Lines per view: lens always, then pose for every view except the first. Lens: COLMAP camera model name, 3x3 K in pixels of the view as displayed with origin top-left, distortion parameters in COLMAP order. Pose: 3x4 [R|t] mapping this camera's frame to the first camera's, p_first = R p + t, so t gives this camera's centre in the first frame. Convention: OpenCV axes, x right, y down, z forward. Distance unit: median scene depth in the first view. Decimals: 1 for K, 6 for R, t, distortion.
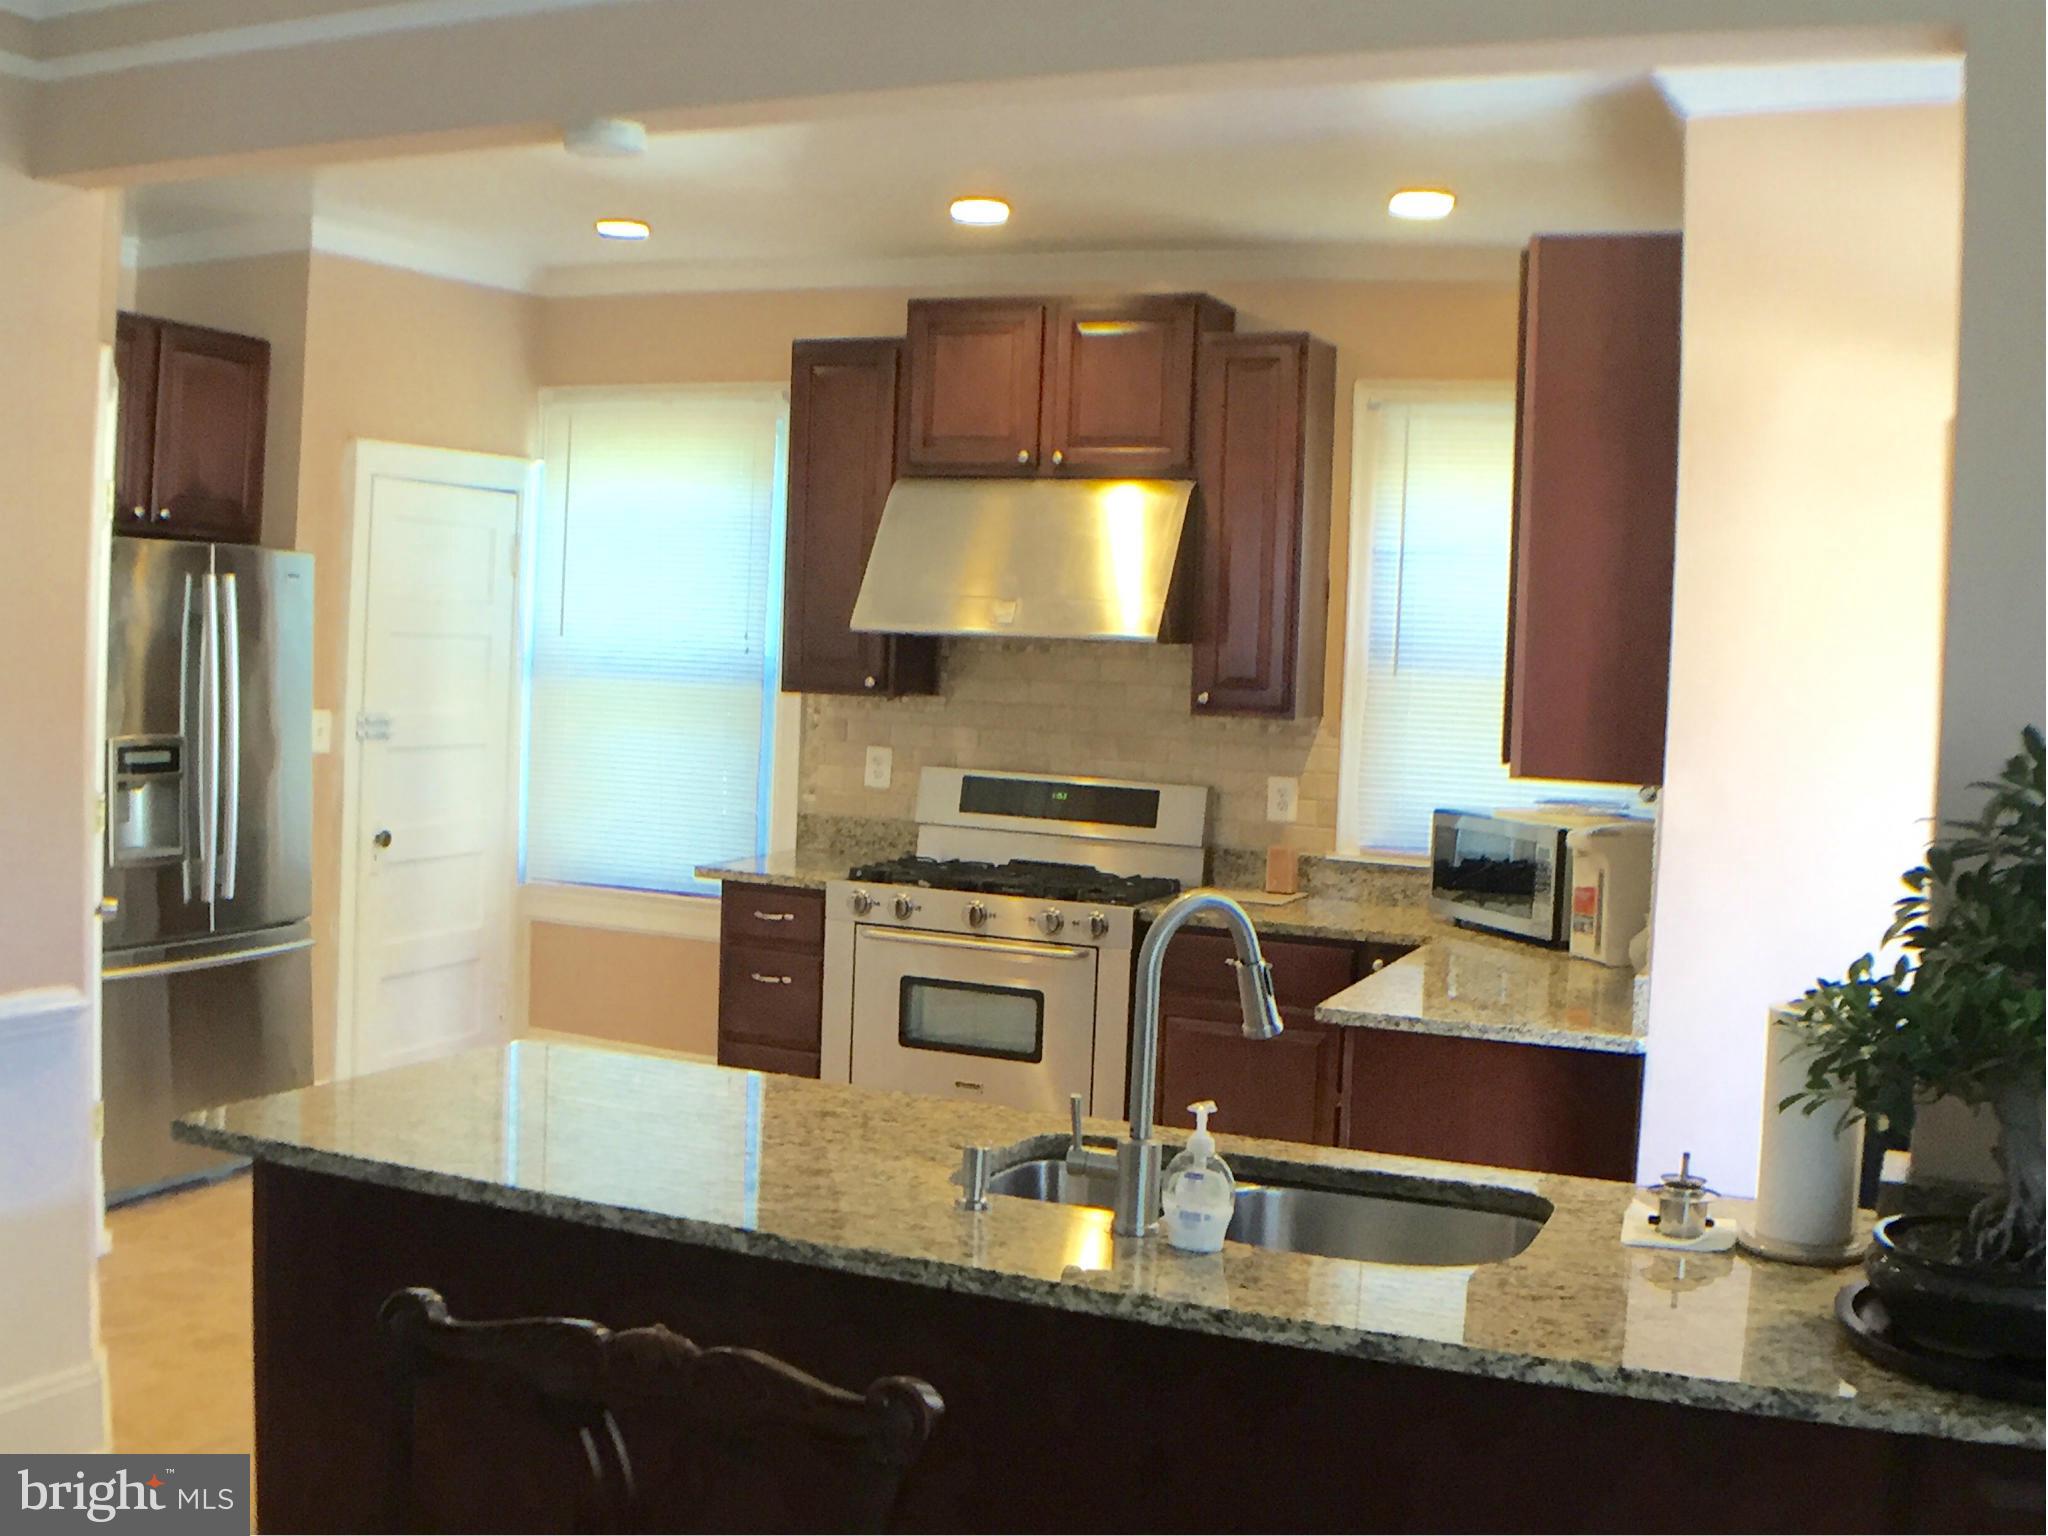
lens RADIAL K [[2140.8, 0, 1024.0], [0, 2140.8, 768.0], [0, 0, 1]] dist [-0.203901, -0.000353]
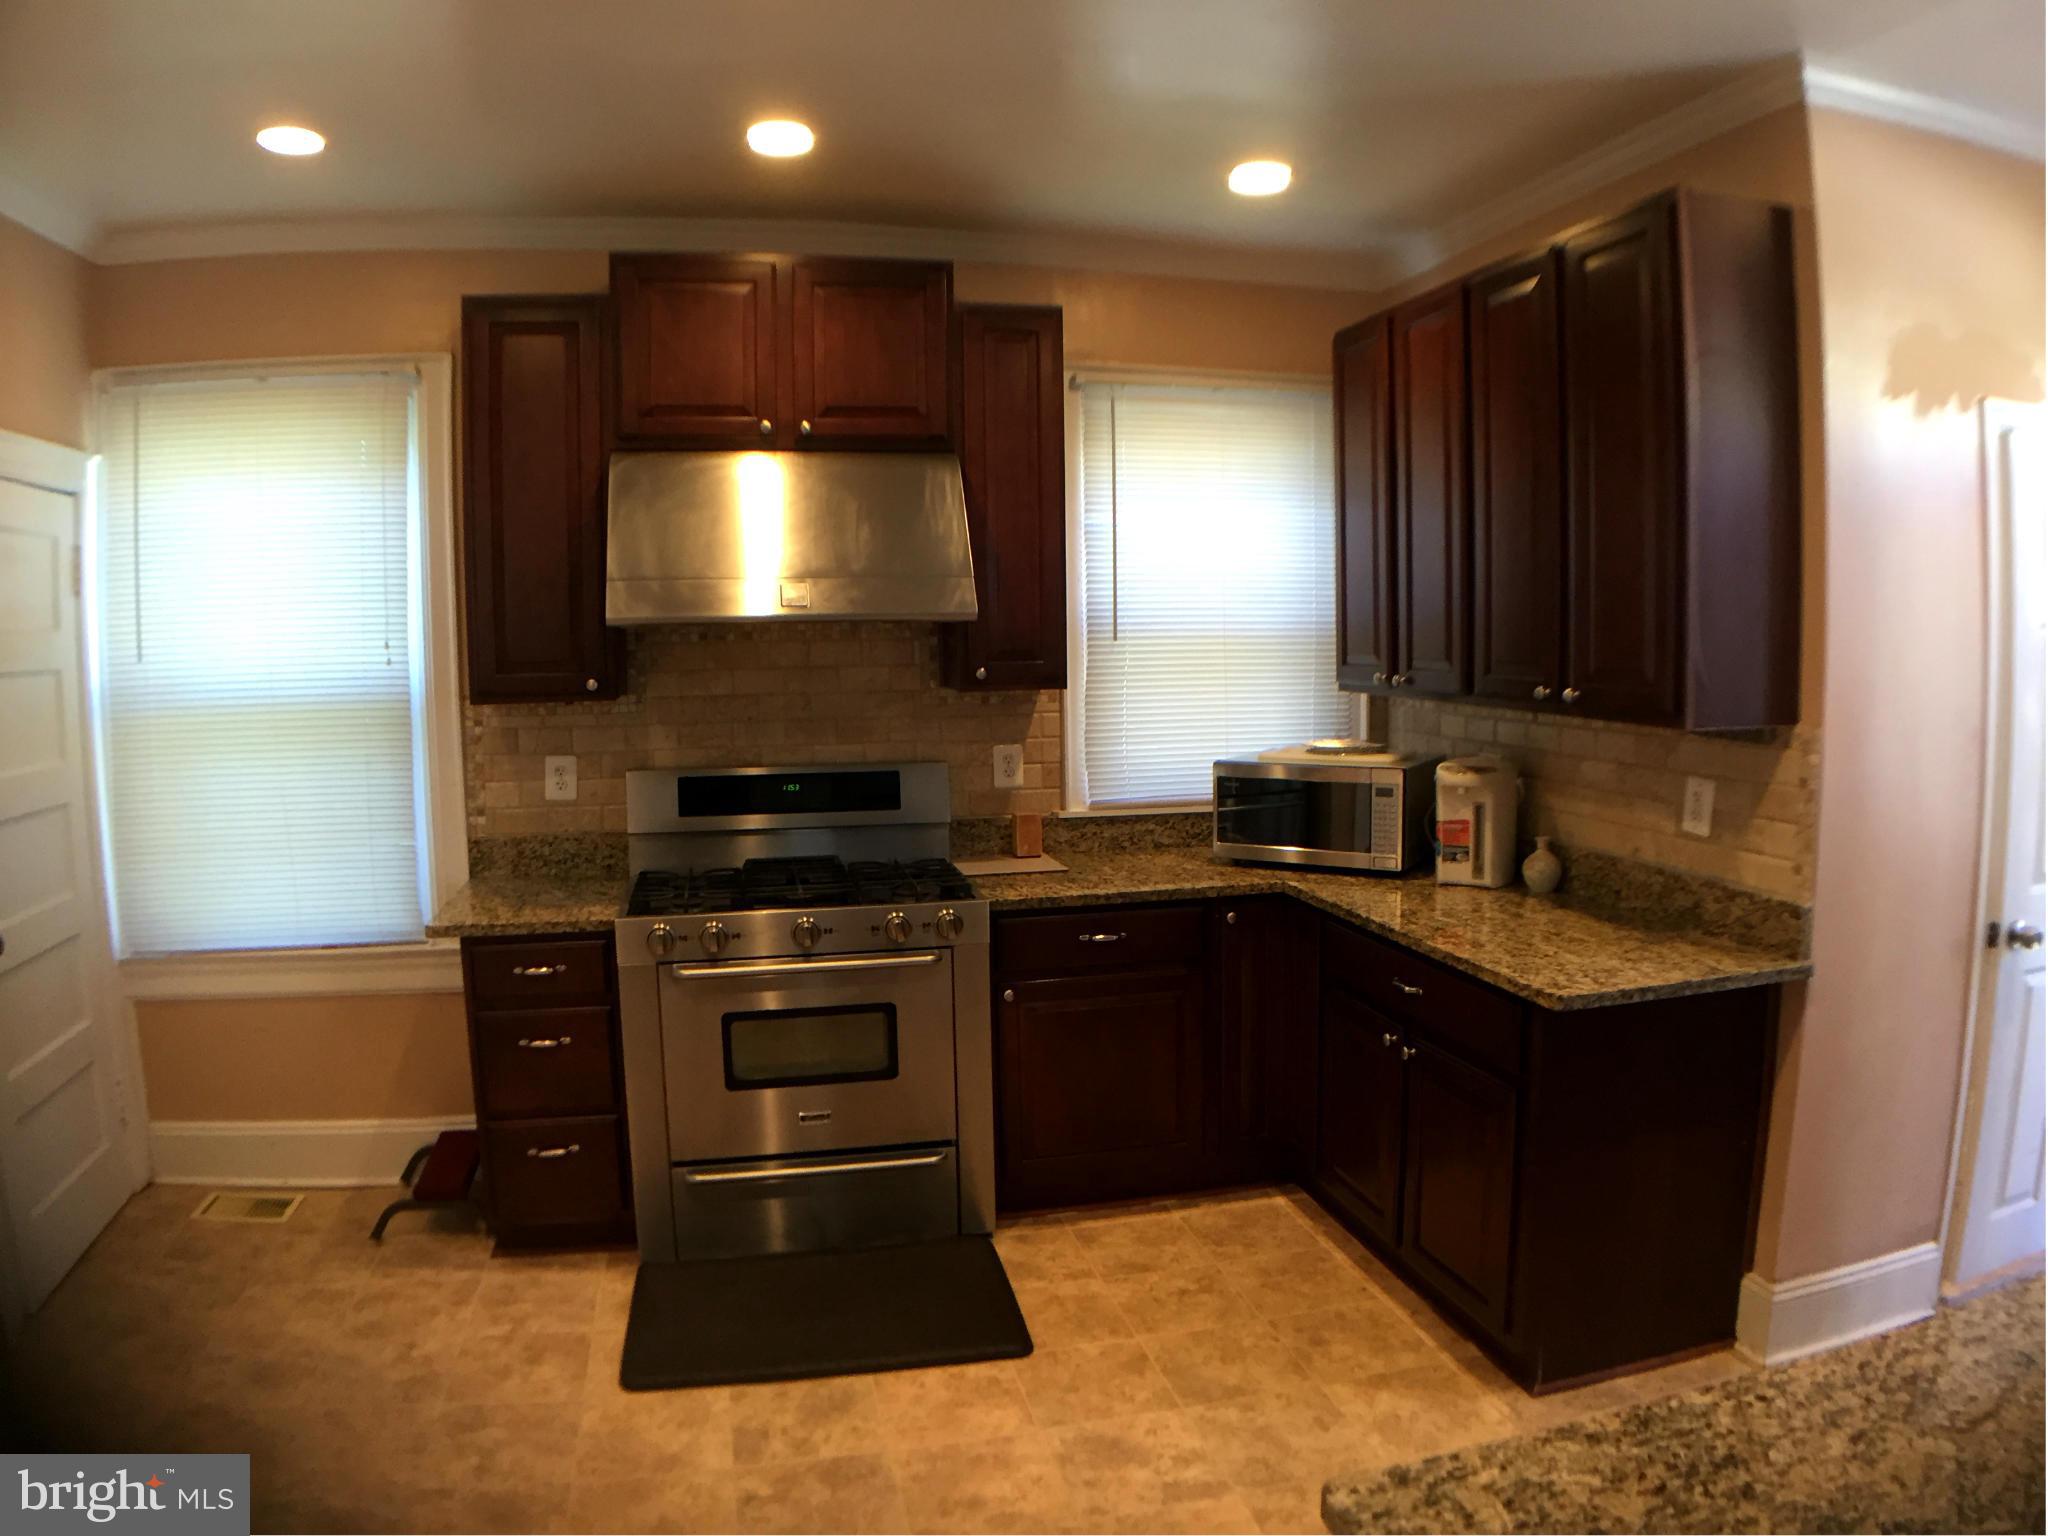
lens RADIAL K [[1324.8, 0, 1024.0], [0, 1324.8, 768.0], [0, 0, 1]] dist [-0.161916, 0.002024]
pose [[0.805150, -0.110366, 0.582712, -0.242408], [0.081600, 0.993803, 0.075478, -0.031761], [-0.587431, -0.013221, 0.809166, 0.458681]]
